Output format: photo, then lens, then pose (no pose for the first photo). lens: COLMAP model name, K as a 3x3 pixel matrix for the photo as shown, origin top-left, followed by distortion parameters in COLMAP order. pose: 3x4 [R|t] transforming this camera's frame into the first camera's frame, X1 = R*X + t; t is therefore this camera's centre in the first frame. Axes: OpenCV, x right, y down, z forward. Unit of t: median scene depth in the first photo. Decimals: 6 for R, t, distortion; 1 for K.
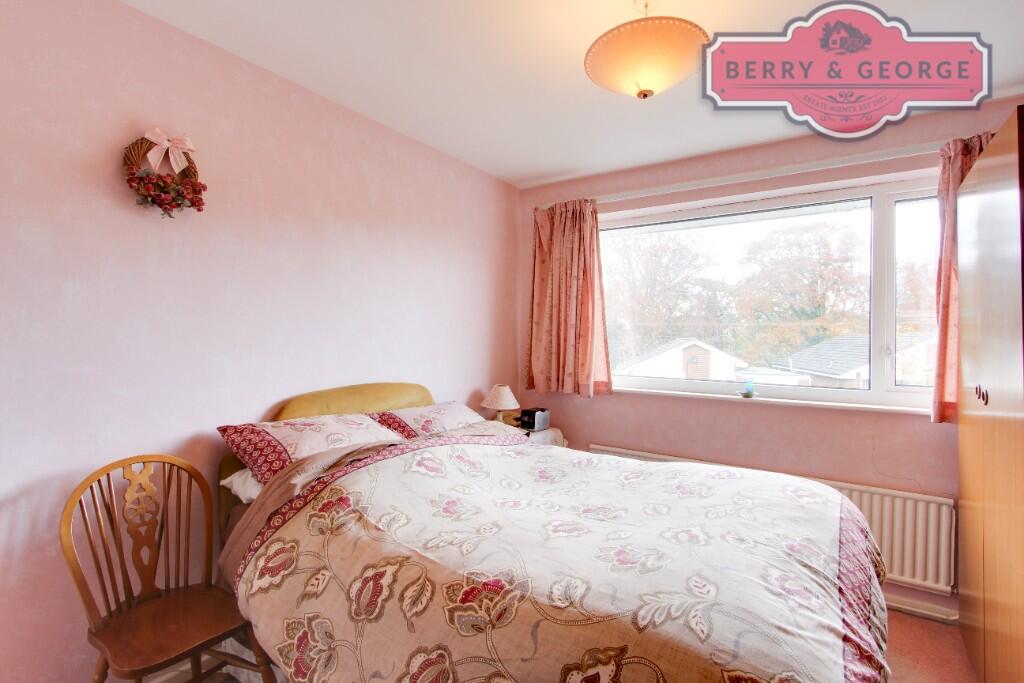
lens RADIAL K [[471.1, 0, 519.6], [0, 471.1, 337.1], [0, 0, 1]] dist [-0.016375, 0.000544]
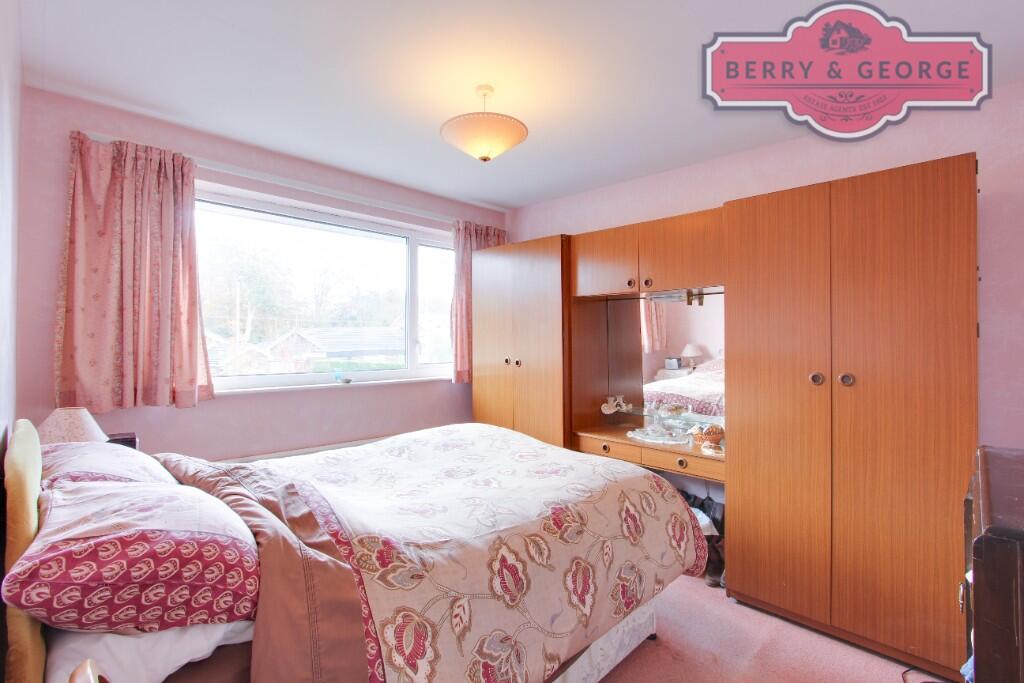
lens RADIAL K [[471.1, 0, 519.6], [0, 471.1, 337.1], [0, 0, 1]] dist [-0.016375, 0.000544]
pose [[0.187028, -0.006735, 0.982332, -1.260672], [-0.007964, 0.999933, 0.008372, -0.002722], [-0.982322, -0.009389, 0.186961, 0.734936]]
